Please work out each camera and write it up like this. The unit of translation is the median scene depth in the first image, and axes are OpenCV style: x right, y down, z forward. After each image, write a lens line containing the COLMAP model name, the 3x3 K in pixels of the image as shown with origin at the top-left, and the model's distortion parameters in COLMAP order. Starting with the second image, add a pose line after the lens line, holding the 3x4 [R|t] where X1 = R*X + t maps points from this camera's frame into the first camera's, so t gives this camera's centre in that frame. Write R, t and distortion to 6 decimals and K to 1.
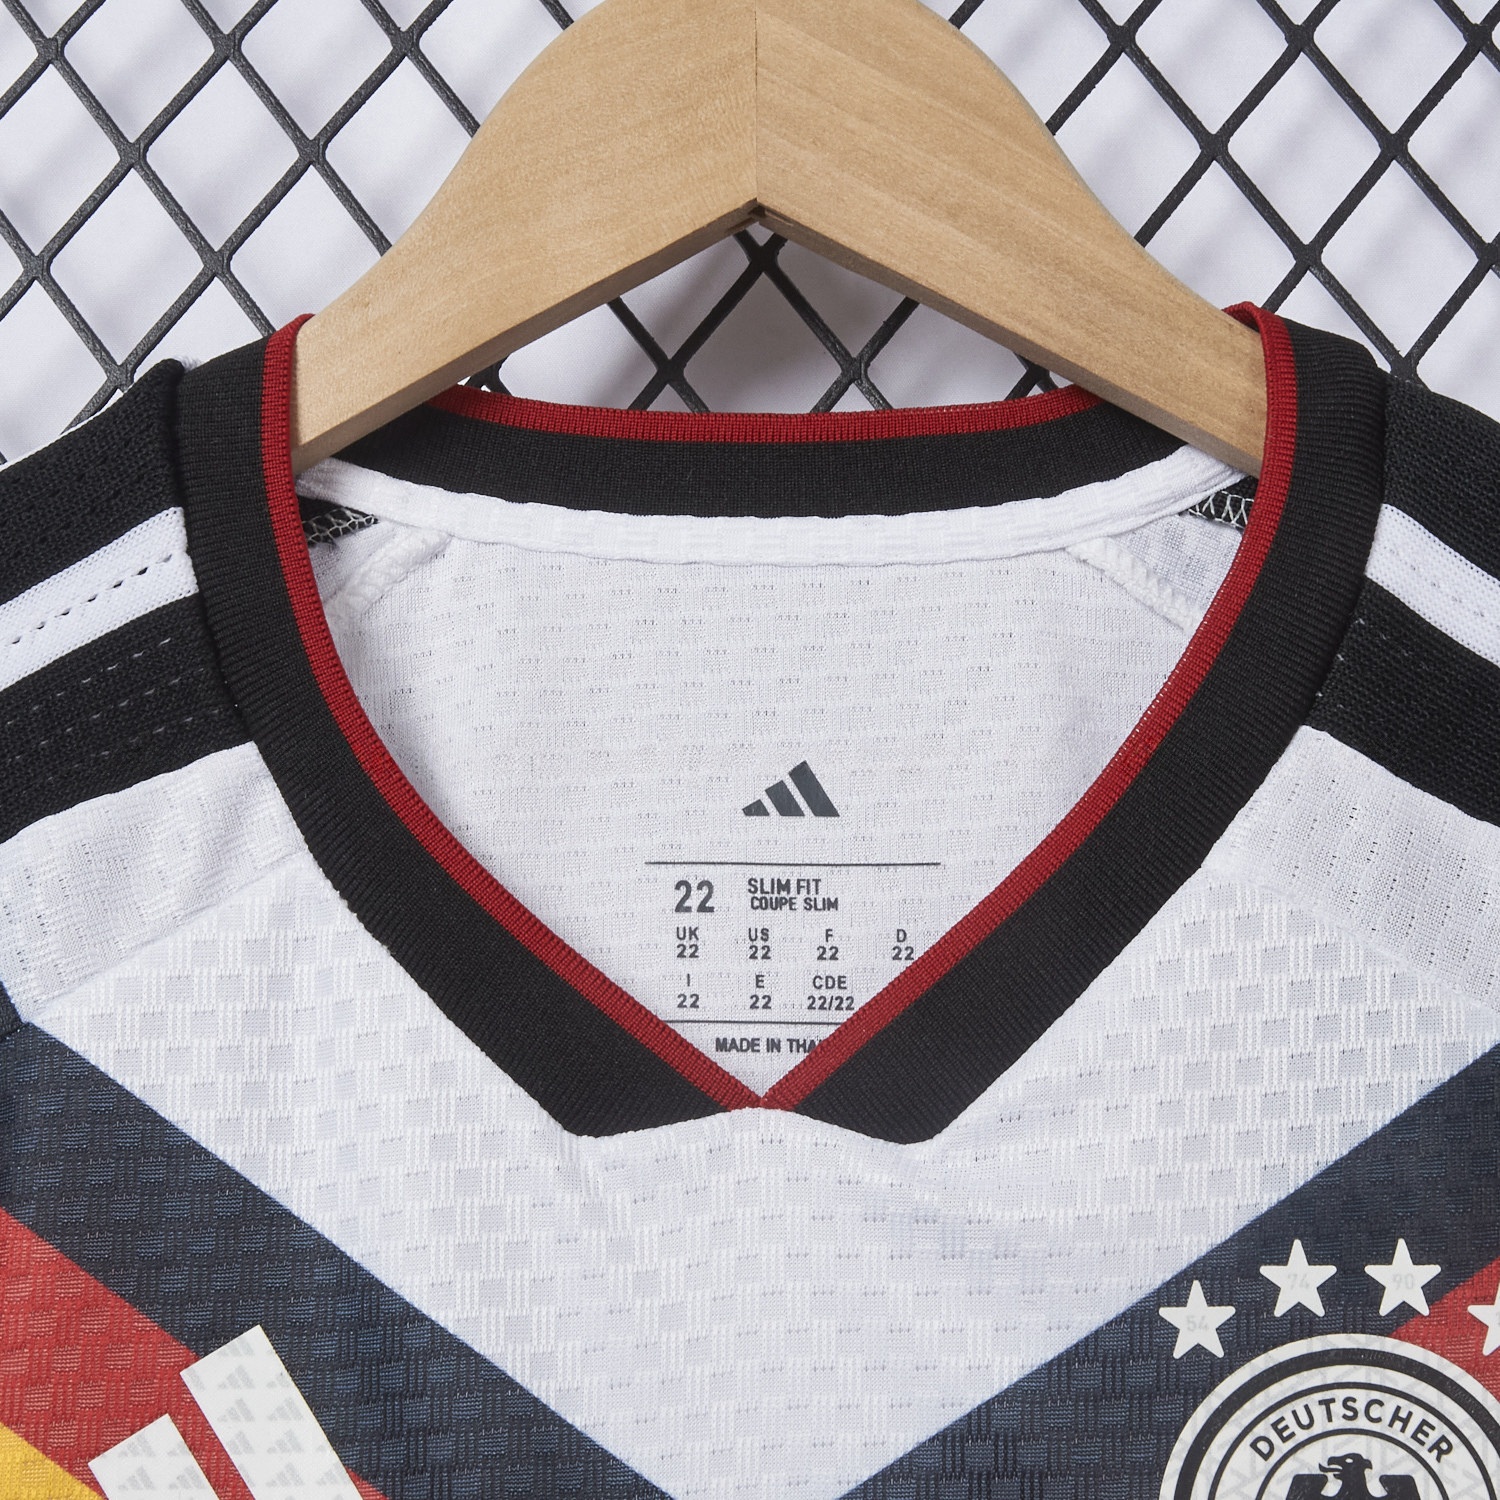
lens RADIAL K [[3772.7, 0, 752.8], [0, 3772.7, 750.6], [0, 0, 1]] dist [-0.109484, 0.000000]
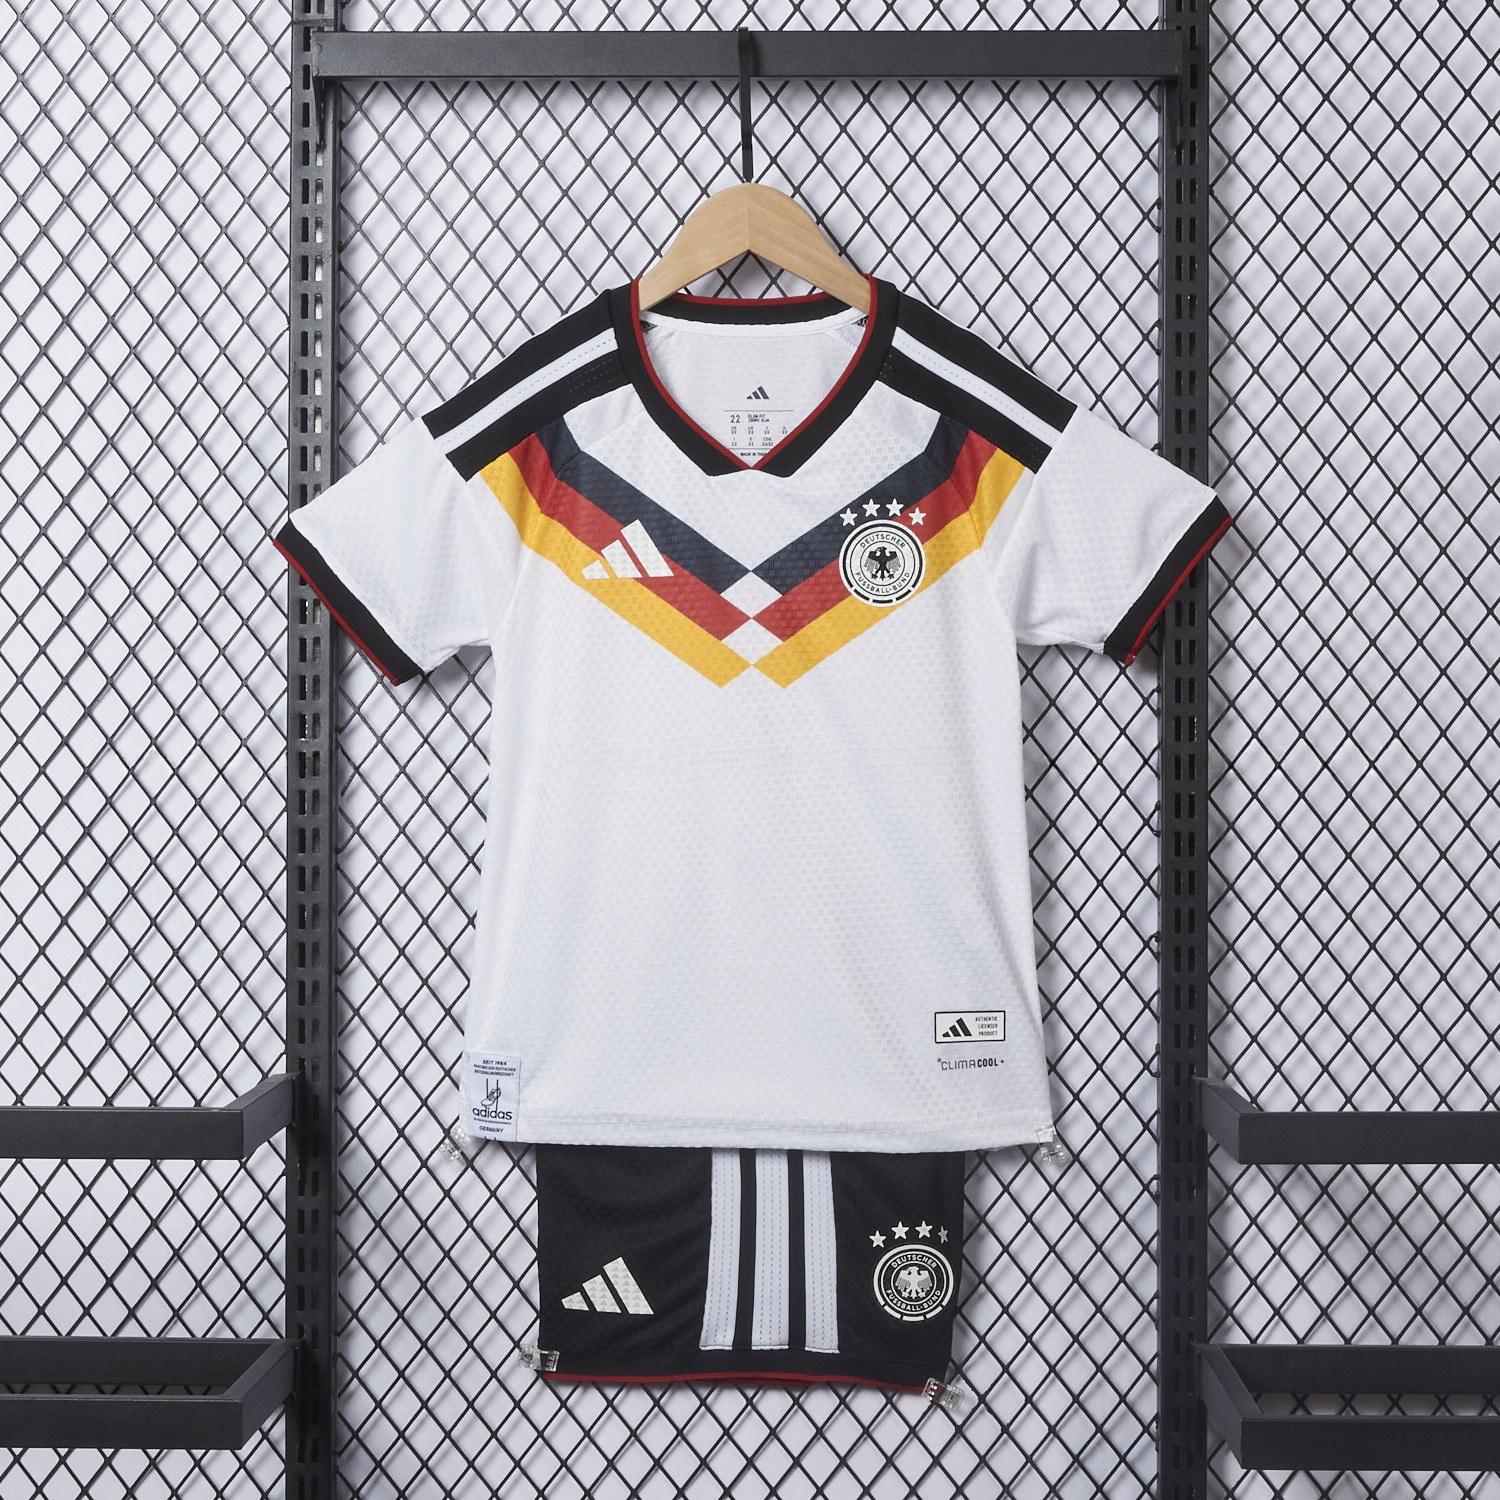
lens RADIAL K [[3772.7, 0, 751.4], [0, 3772.7, 751.8], [0, 0, 1]] dist [-0.109484, 0.000000]
pose [[0.999976, -0.006935, -0.000701, 0.003084], [0.006923, 0.976427, 0.215739, -0.539647], [-0.000811, -0.215738, 0.976451, -3.411012]]
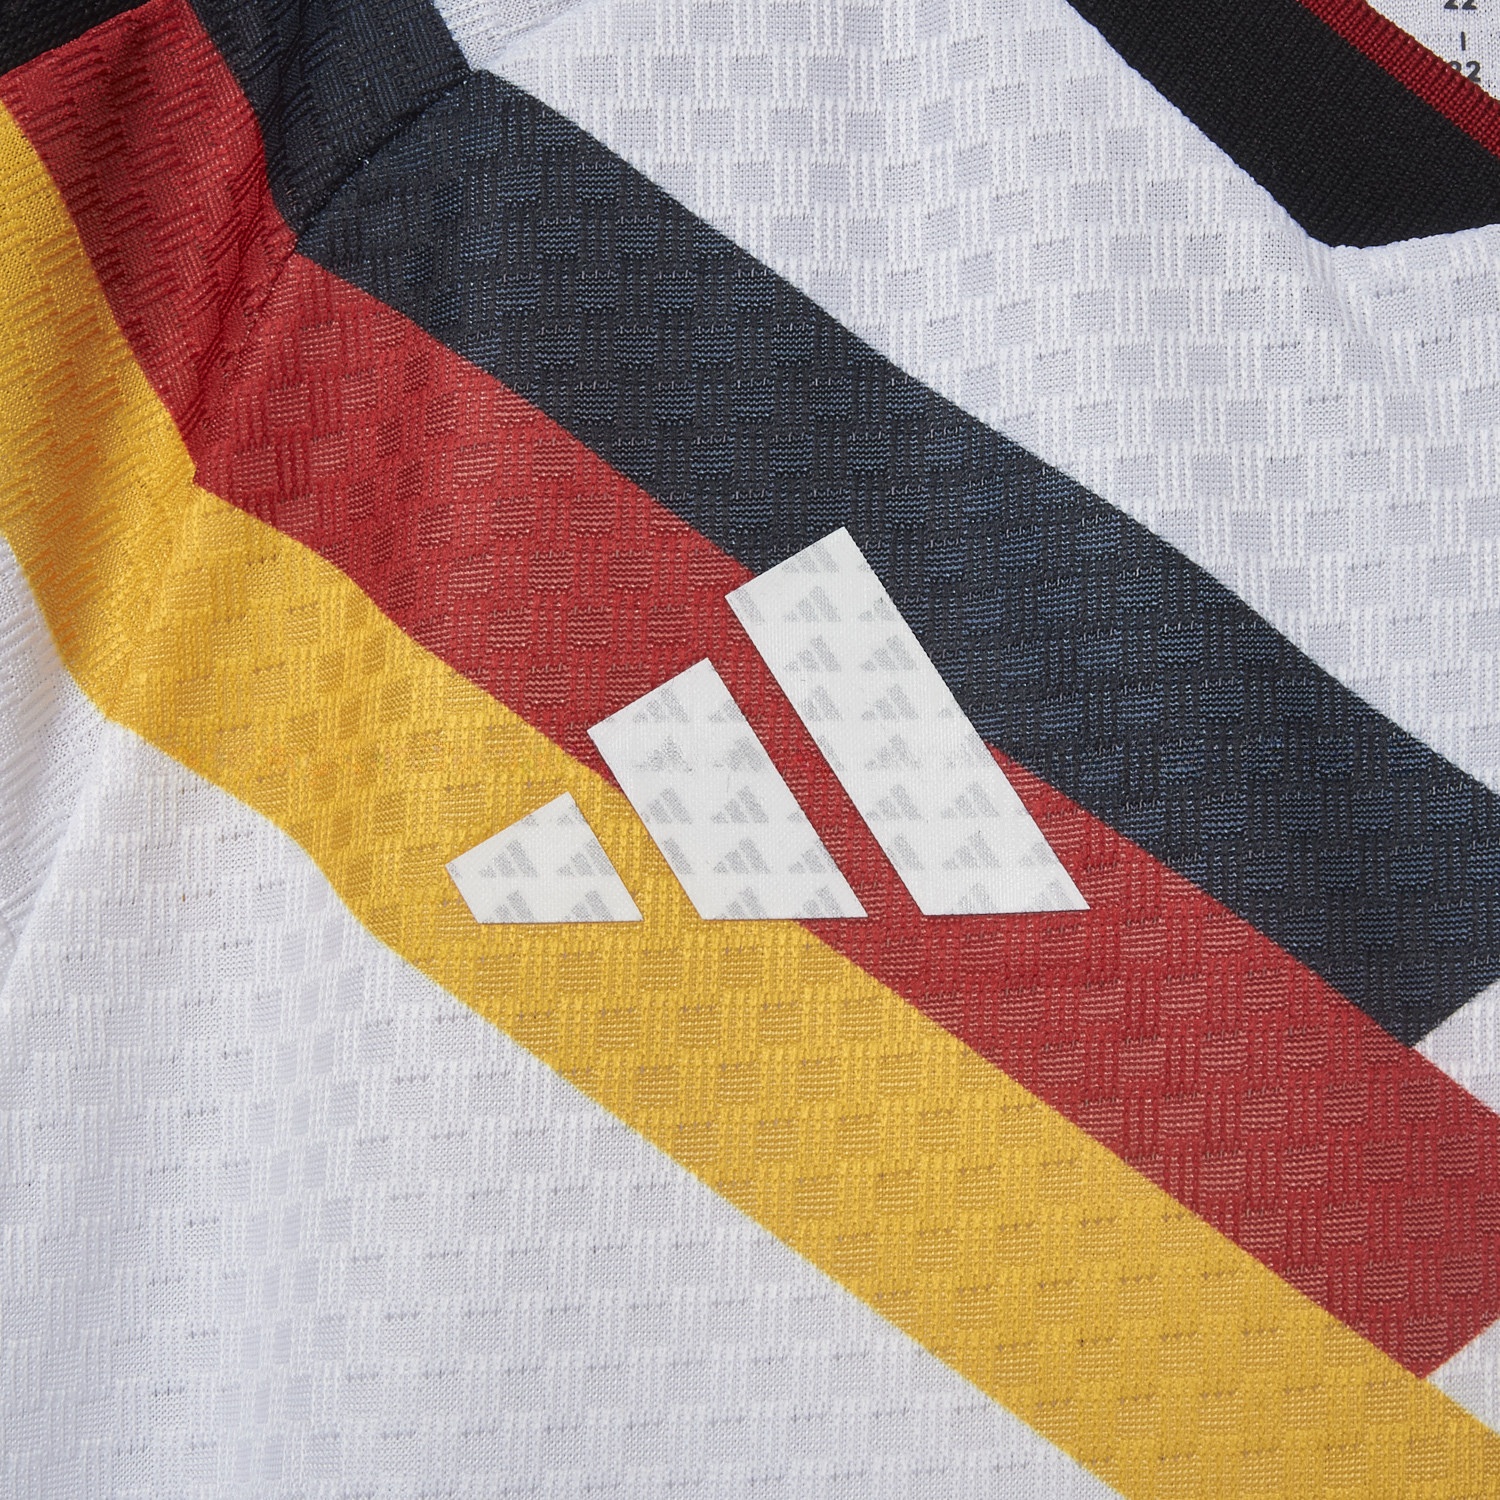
lens RADIAL K [[3772.7, 0, 753.1], [0, 3772.7, 754.9], [0, 0, 1]] dist [-0.109484, 0.000000]
pose [[0.999899, 0.009997, -0.010104, -0.140989], [-0.009071, 0.996087, 0.087915, 0.135853], [0.010943, -0.087814, 0.996077, 0.350563]]
